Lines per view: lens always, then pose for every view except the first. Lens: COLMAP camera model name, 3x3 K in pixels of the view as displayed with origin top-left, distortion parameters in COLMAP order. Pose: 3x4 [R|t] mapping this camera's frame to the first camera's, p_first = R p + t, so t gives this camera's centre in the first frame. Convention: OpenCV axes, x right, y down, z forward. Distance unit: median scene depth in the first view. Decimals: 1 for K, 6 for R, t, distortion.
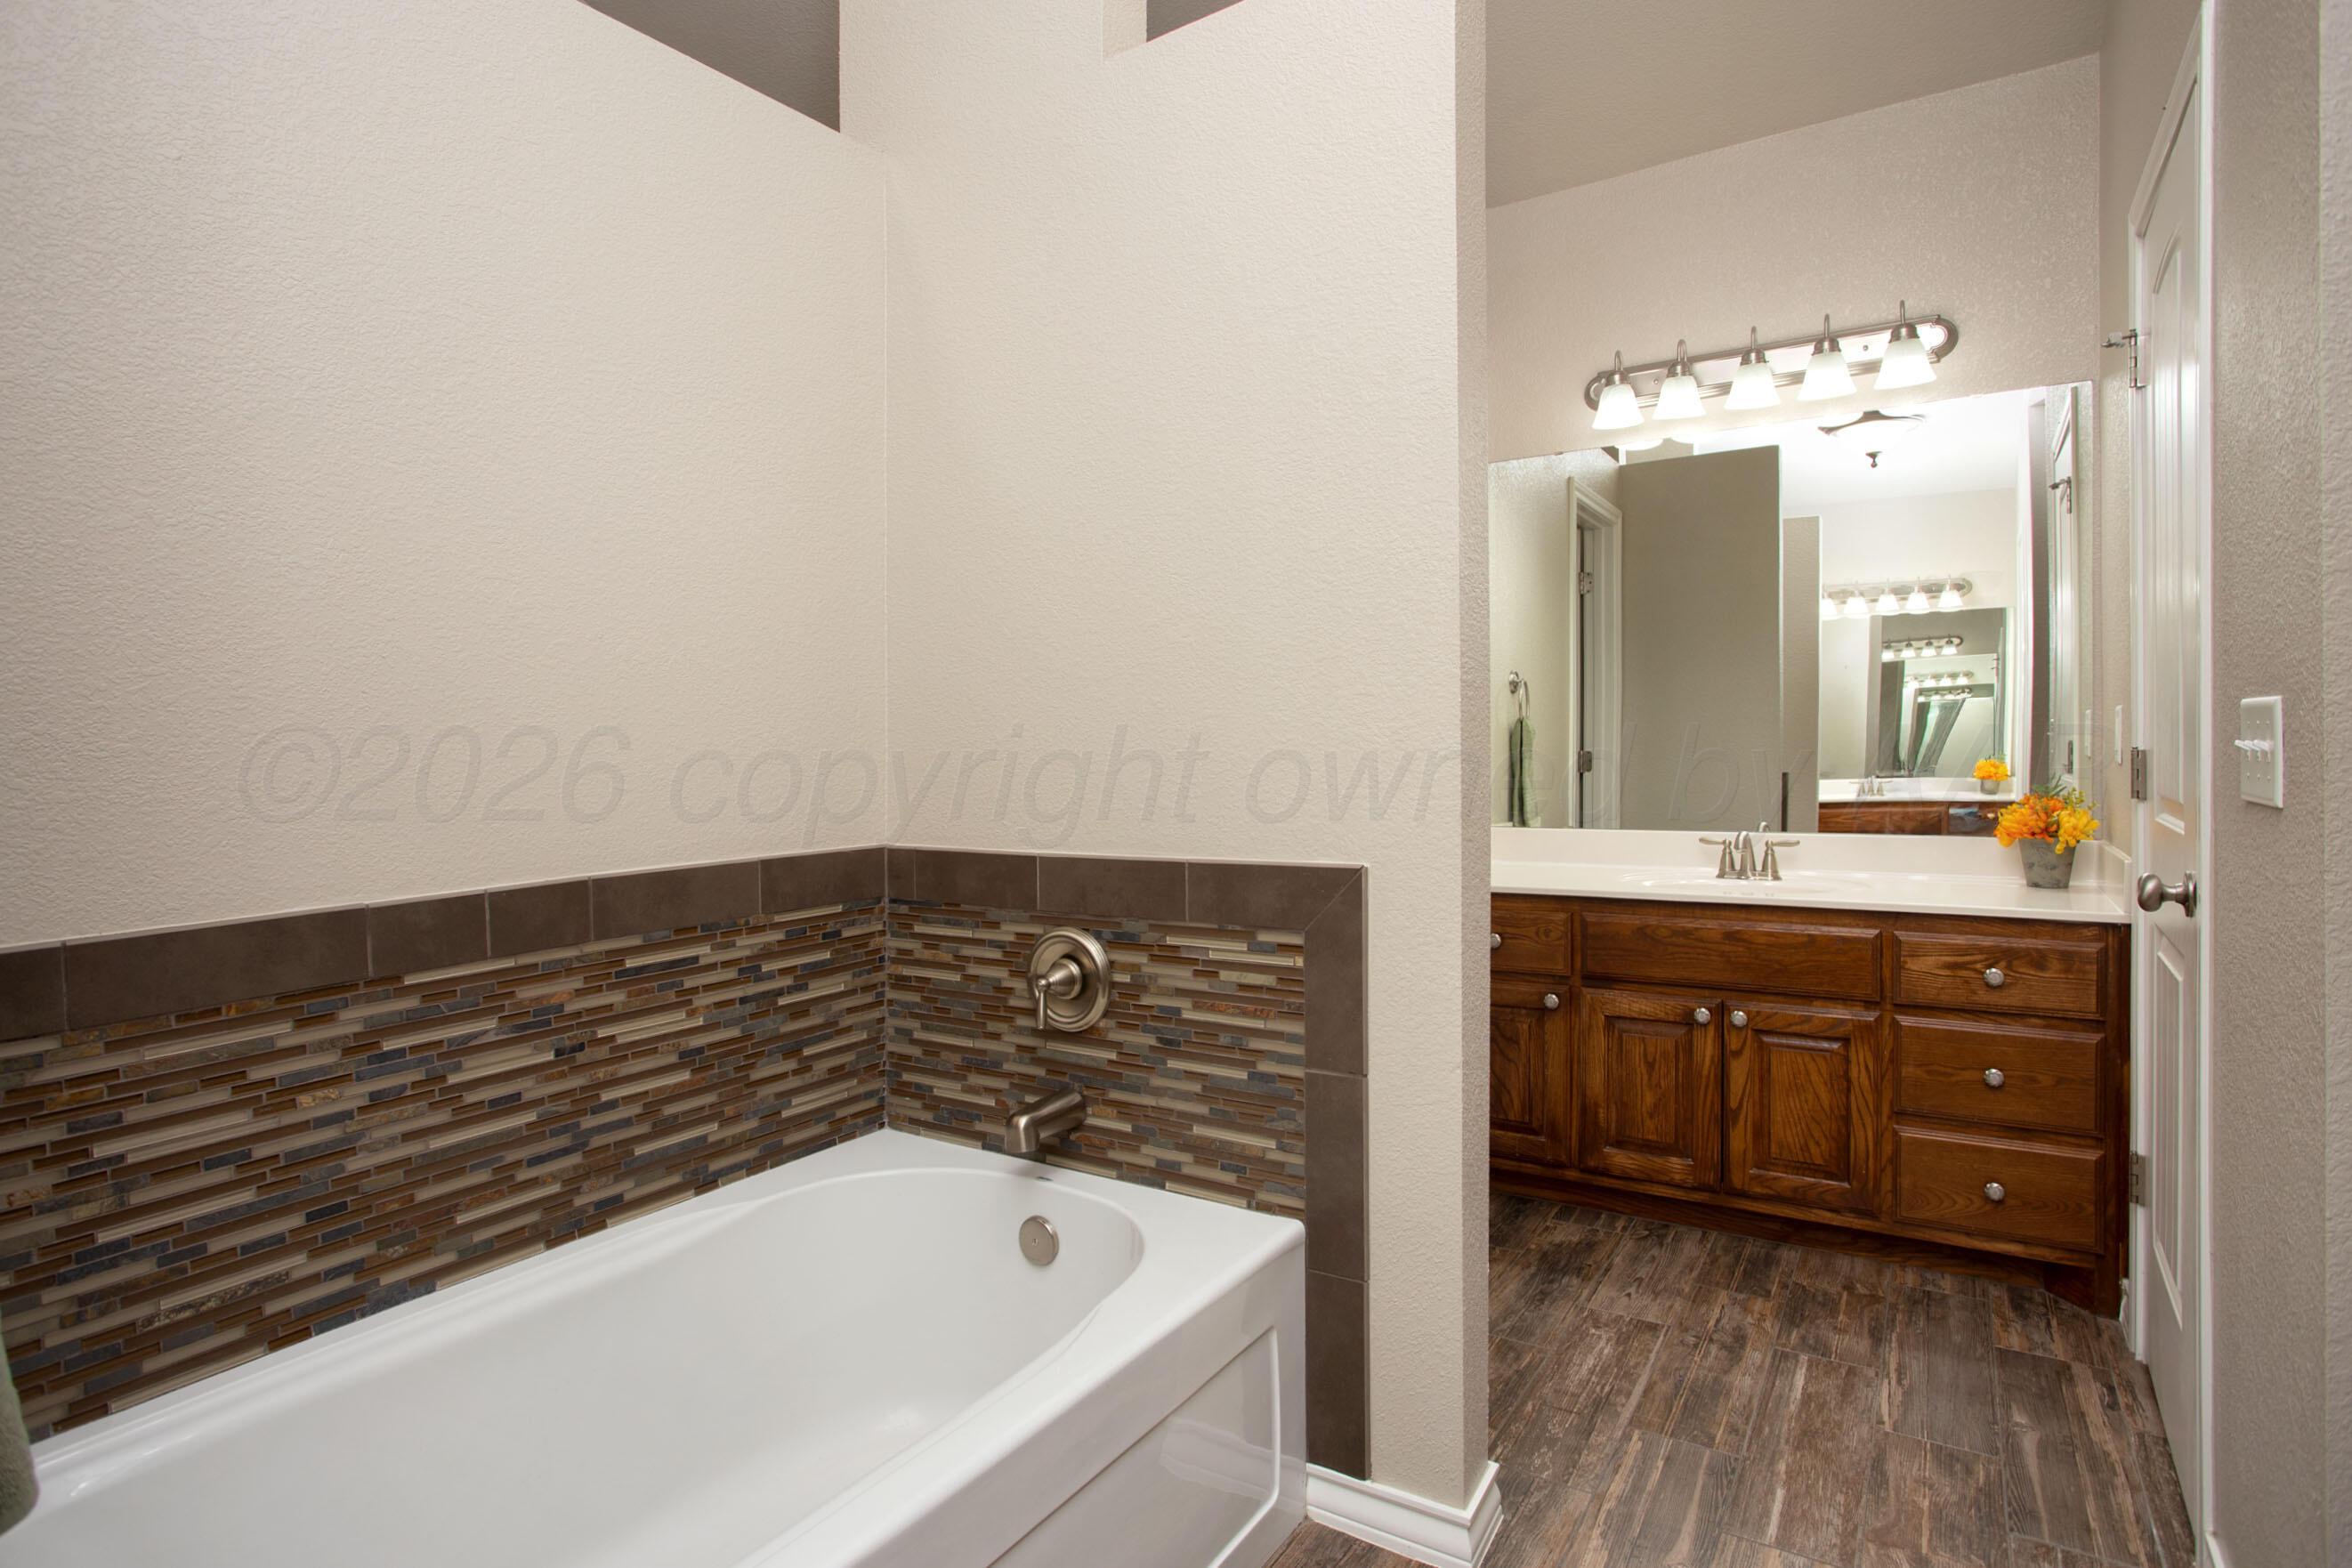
lens RADIAL K [[1191.8, 0, 1176.0], [0, 1191.8, 784.0], [0, 0, 1]] dist [-0.053270, 0.017193]
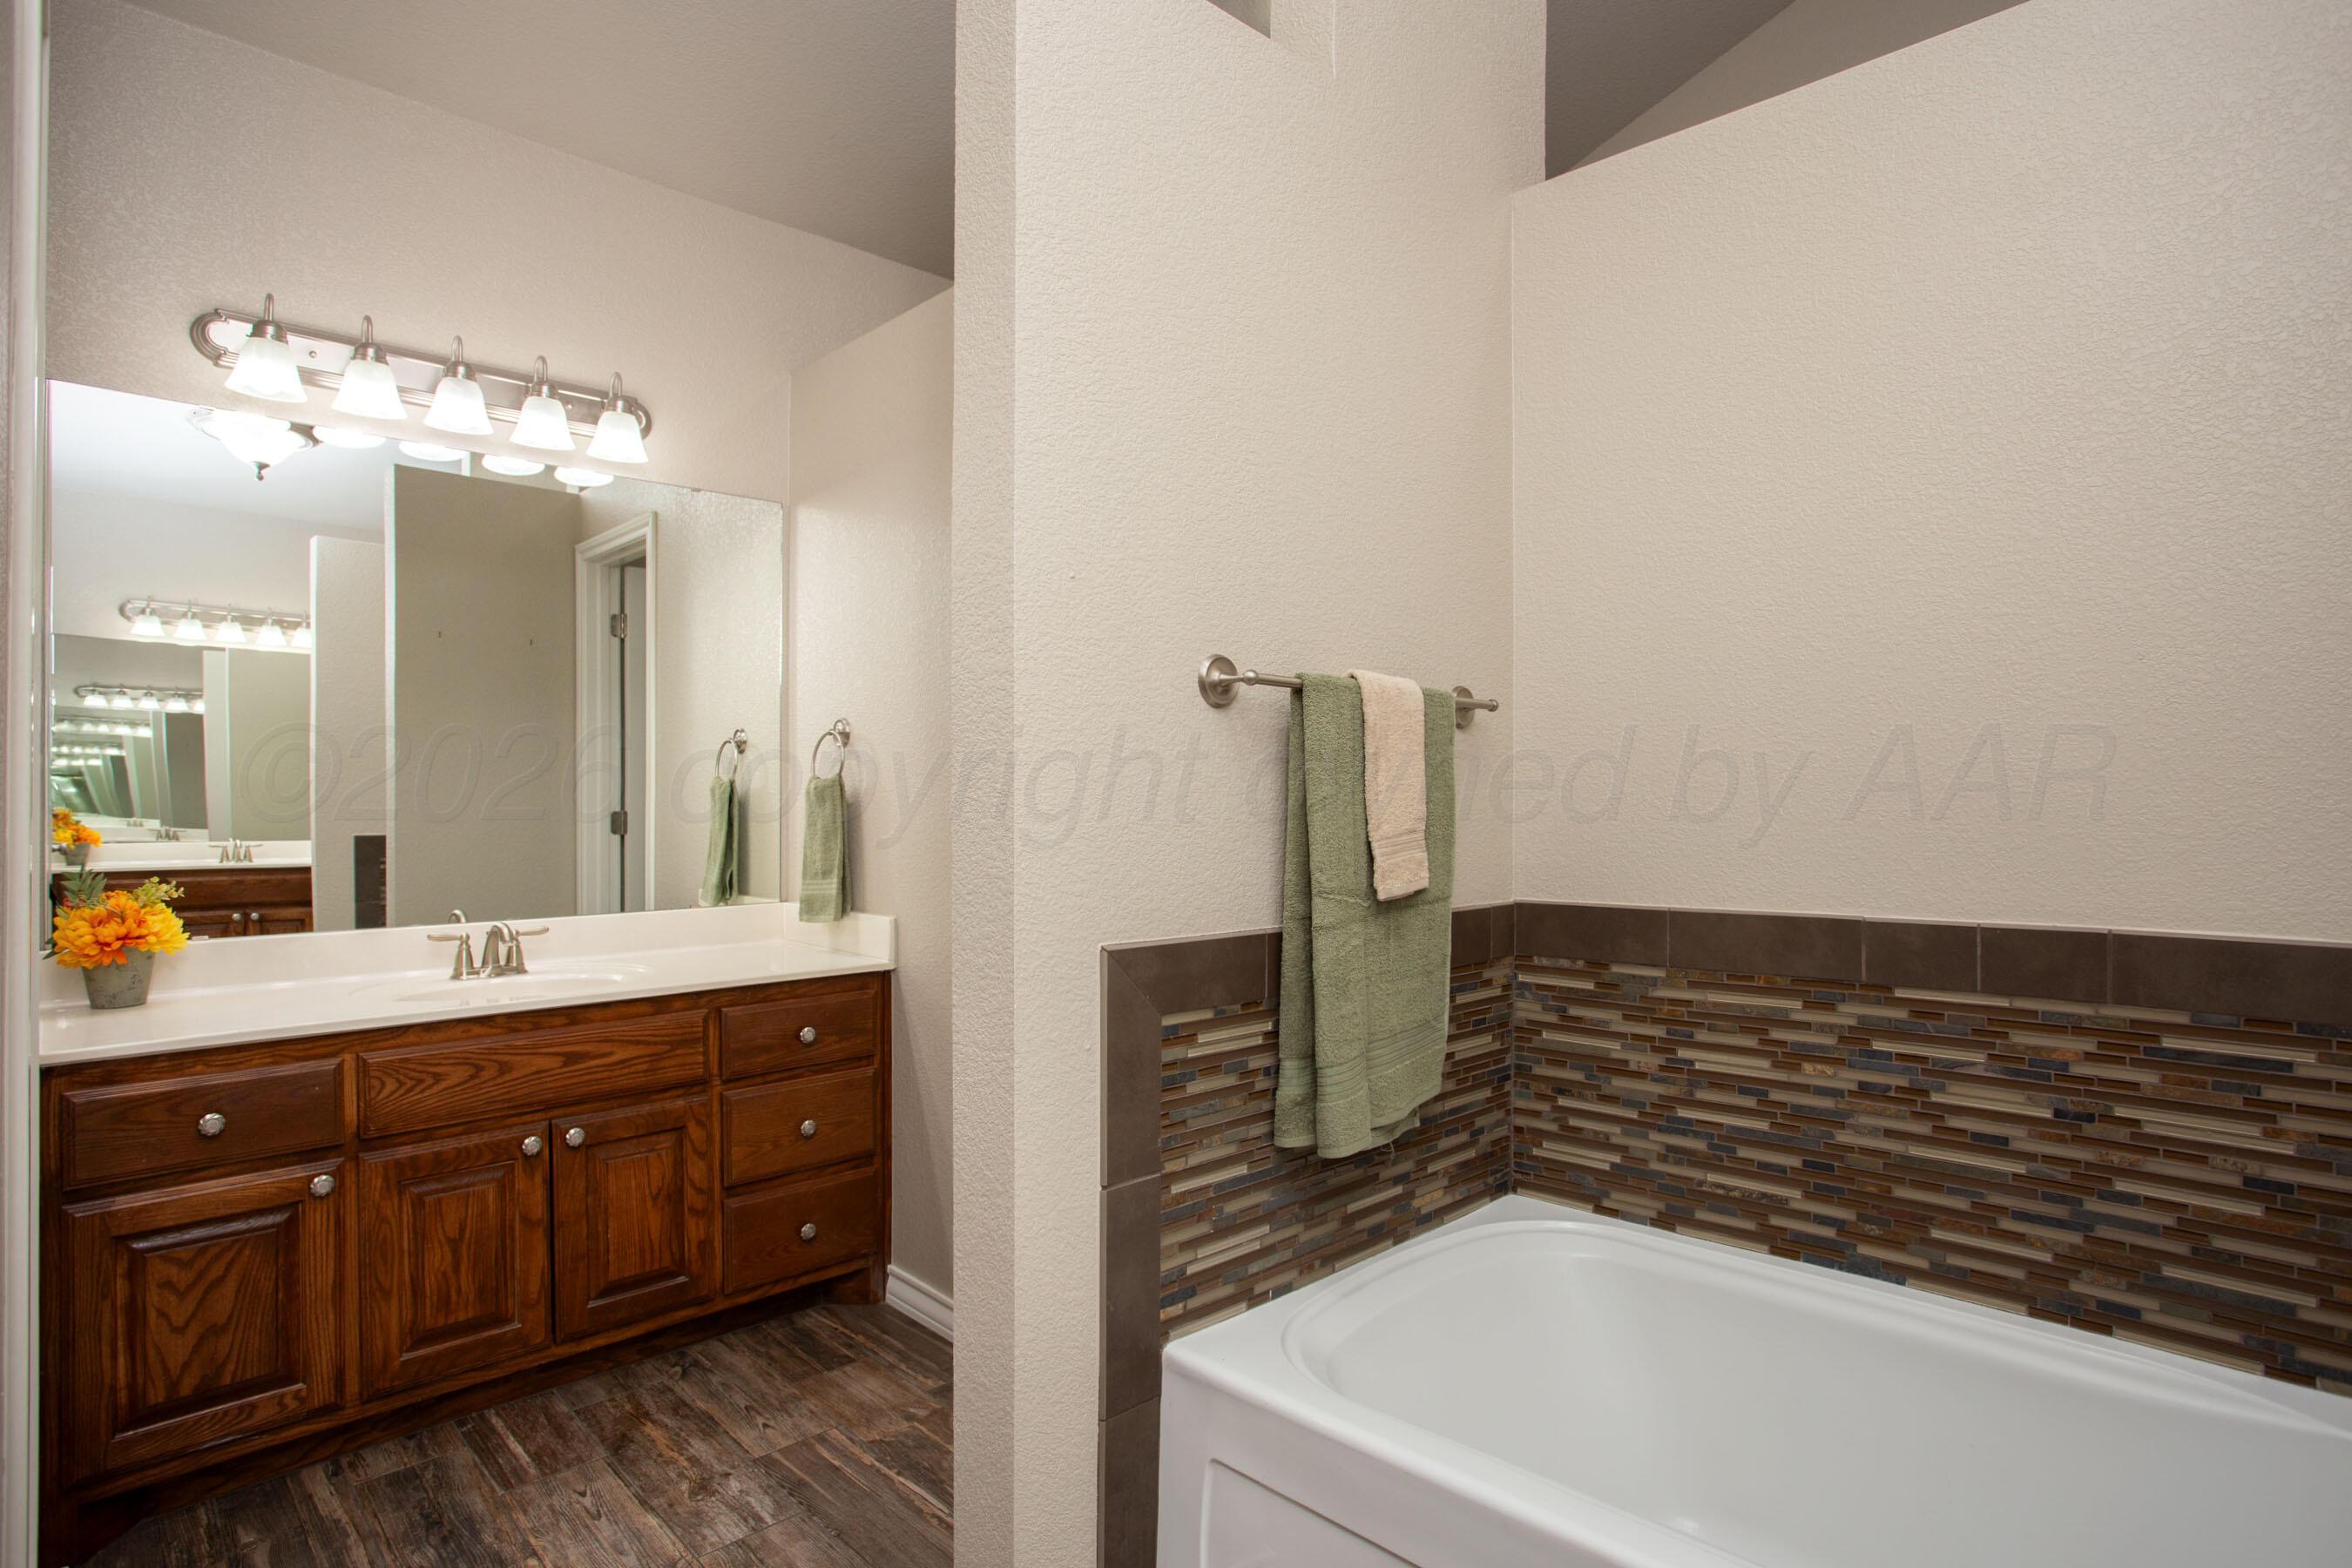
lens RADIAL K [[1191.8, 0, 1176.0], [0, 1191.8, 784.0], [0, 0, 1]] dist [-0.053270, 0.017193]
pose [[-0.199268, 0.009692, -0.979897, 0.547802], [-0.035605, 0.999219, 0.017123, -0.023203], [0.979298, 0.038301, -0.198768, 0.533171]]
